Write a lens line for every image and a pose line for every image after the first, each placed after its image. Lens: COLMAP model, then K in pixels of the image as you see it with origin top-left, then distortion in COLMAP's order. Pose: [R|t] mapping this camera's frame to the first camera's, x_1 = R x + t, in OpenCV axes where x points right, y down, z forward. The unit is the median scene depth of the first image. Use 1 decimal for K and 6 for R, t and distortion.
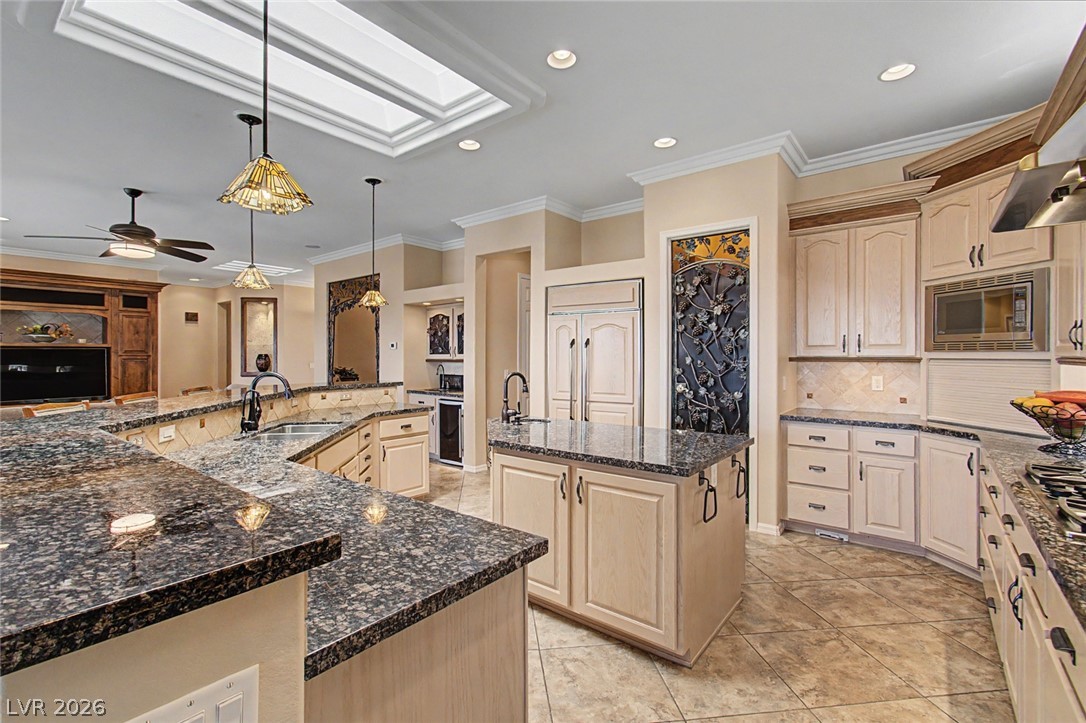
lens RADIAL K [[496.3, 0, 537.6], [0, 496.3, 356.2], [0, 0, 1]] dist [0.004813, 0.001436]
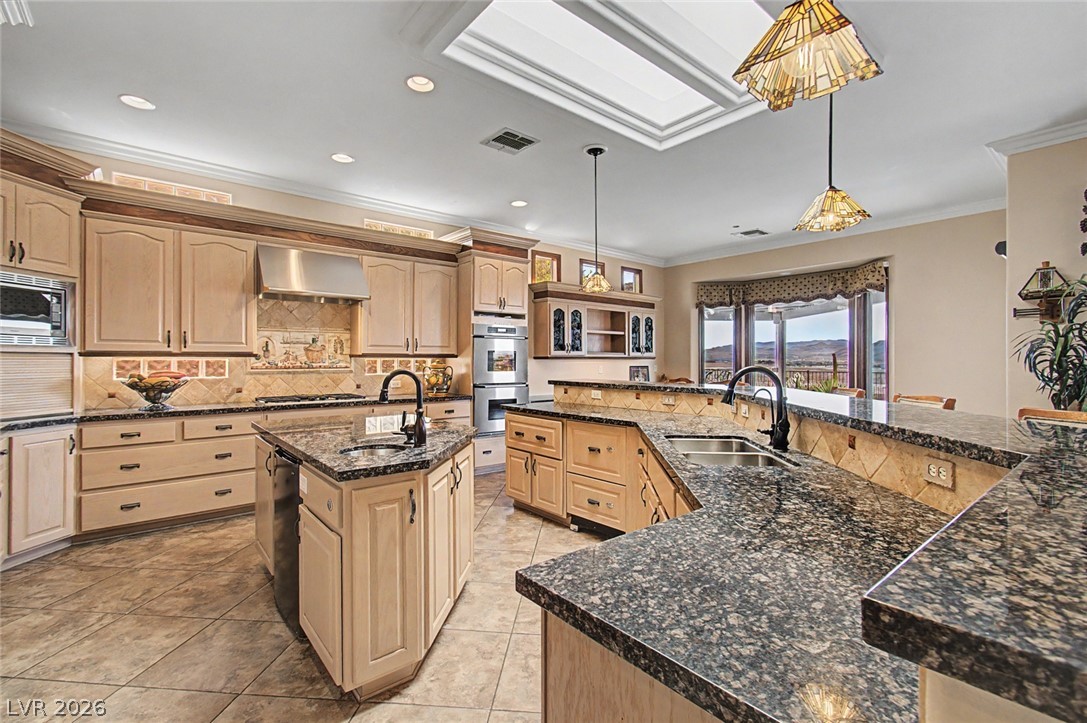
lens RADIAL K [[496.8, 0, 545.2], [0, 496.8, 360.3], [0, 0, 1]] dist [0.004813, 0.001436]
pose [[-0.982234, -0.000870, 0.187656, -0.275623], [-0.000366, 0.999996, 0.002720, 0.013827], [-0.187658, 0.002603, -0.982231, 1.304904]]
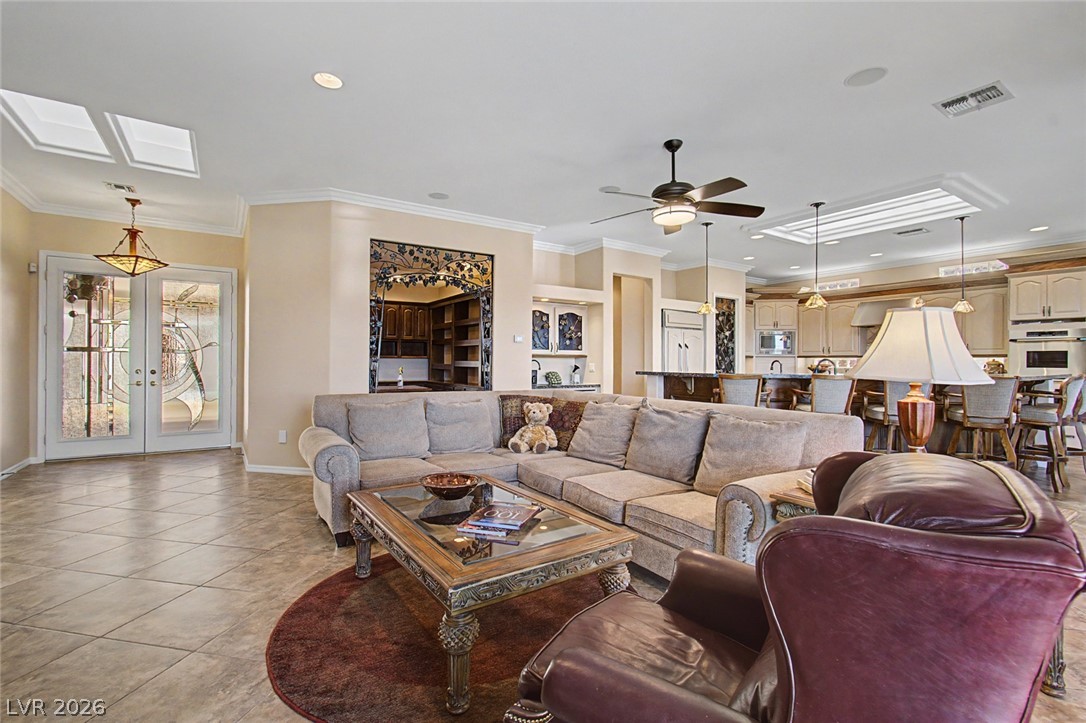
lens RADIAL K [[496.3, 0, 545.9], [0, 496.3, 358.8], [0, 0, 1]] dist [0.004813, 0.001436]
pose [[0.300227, 0.006093, 0.953848, -1.822790], [-0.004609, 0.999977, -0.004937, 0.030441], [-0.953857, -0.002914, 0.300248, 1.052488]]
